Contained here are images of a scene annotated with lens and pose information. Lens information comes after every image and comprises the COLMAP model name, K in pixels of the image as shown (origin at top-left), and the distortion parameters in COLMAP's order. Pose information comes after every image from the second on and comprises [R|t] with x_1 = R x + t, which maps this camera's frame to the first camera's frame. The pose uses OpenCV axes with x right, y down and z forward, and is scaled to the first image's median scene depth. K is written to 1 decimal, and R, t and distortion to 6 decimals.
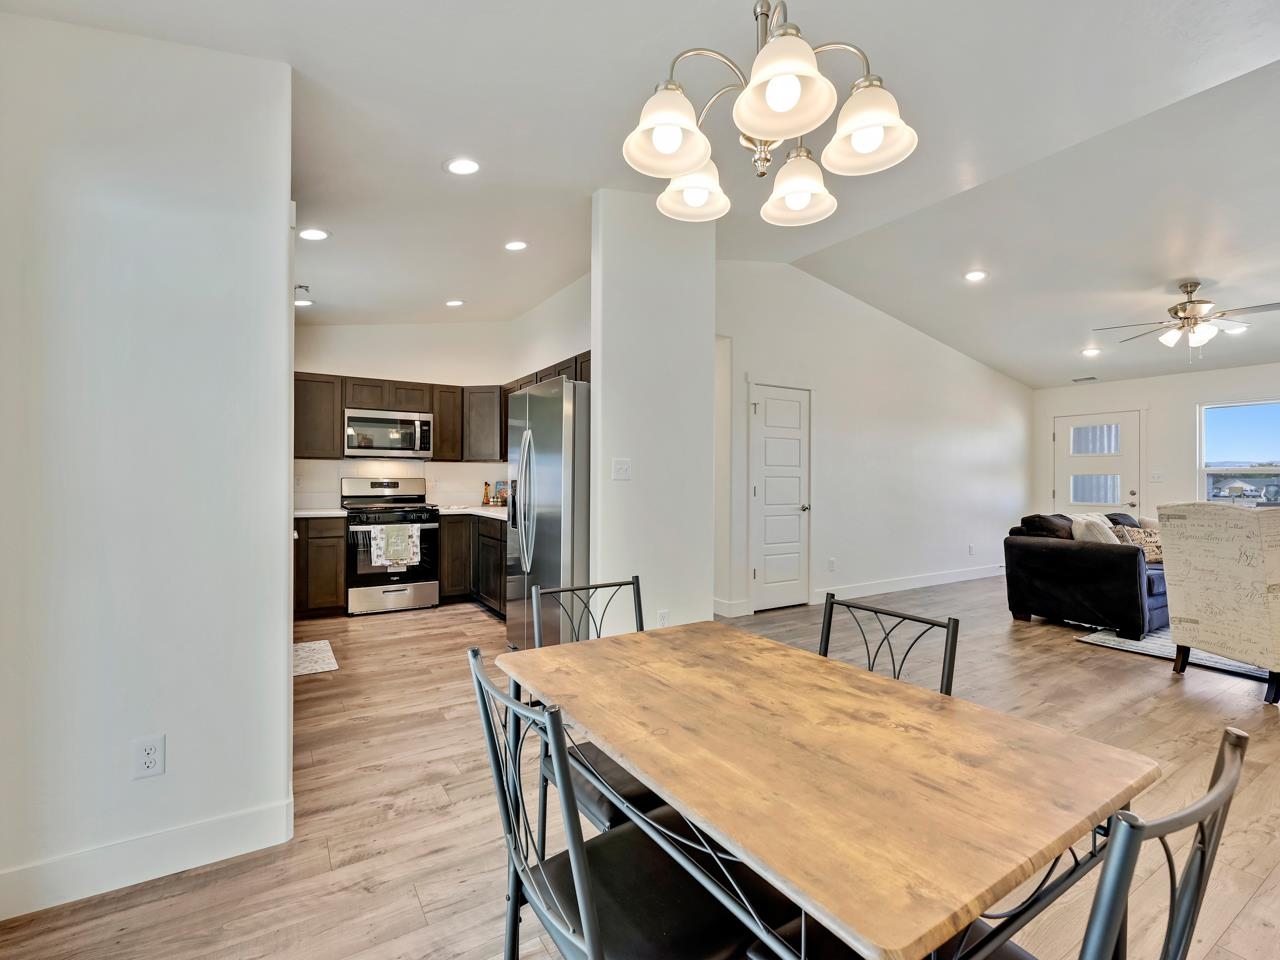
lens RADIAL K [[583.4, 0, 640.0], [0, 583.4, 480.0], [0, 0, 1]] dist [-0.002964, -0.000190]
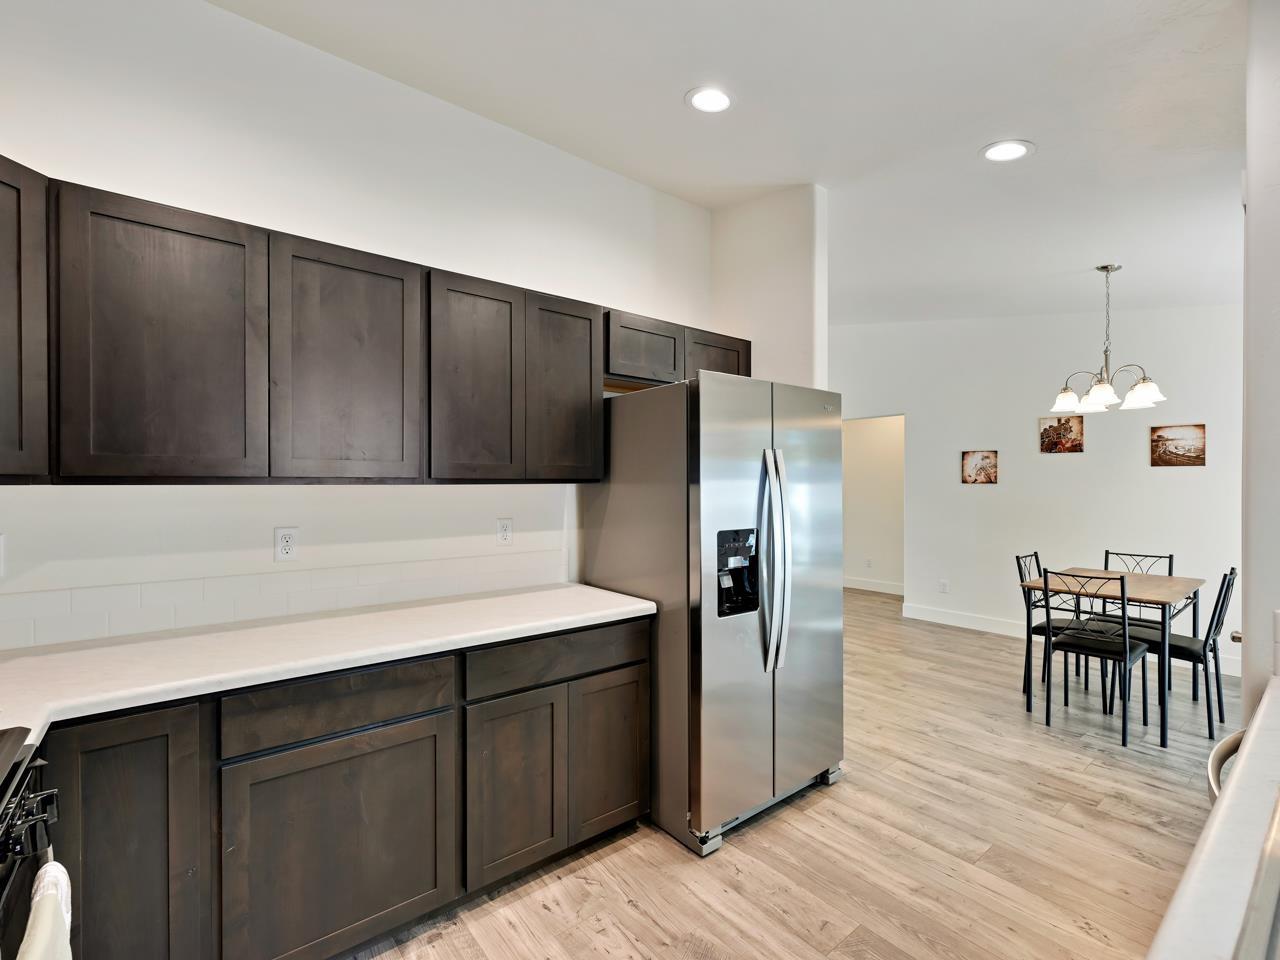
lens RADIAL K [[583.4, 0, 640.0], [0, 583.4, 480.0], [0, 0, 1]] dist [-0.002964, -0.000190]
pose [[-0.117594, 0.000529, 0.993062, -1.249994], [-0.001776, 0.999998, -0.000743, -0.073615], [-0.993060, -0.001851, -0.117593, 1.878413]]
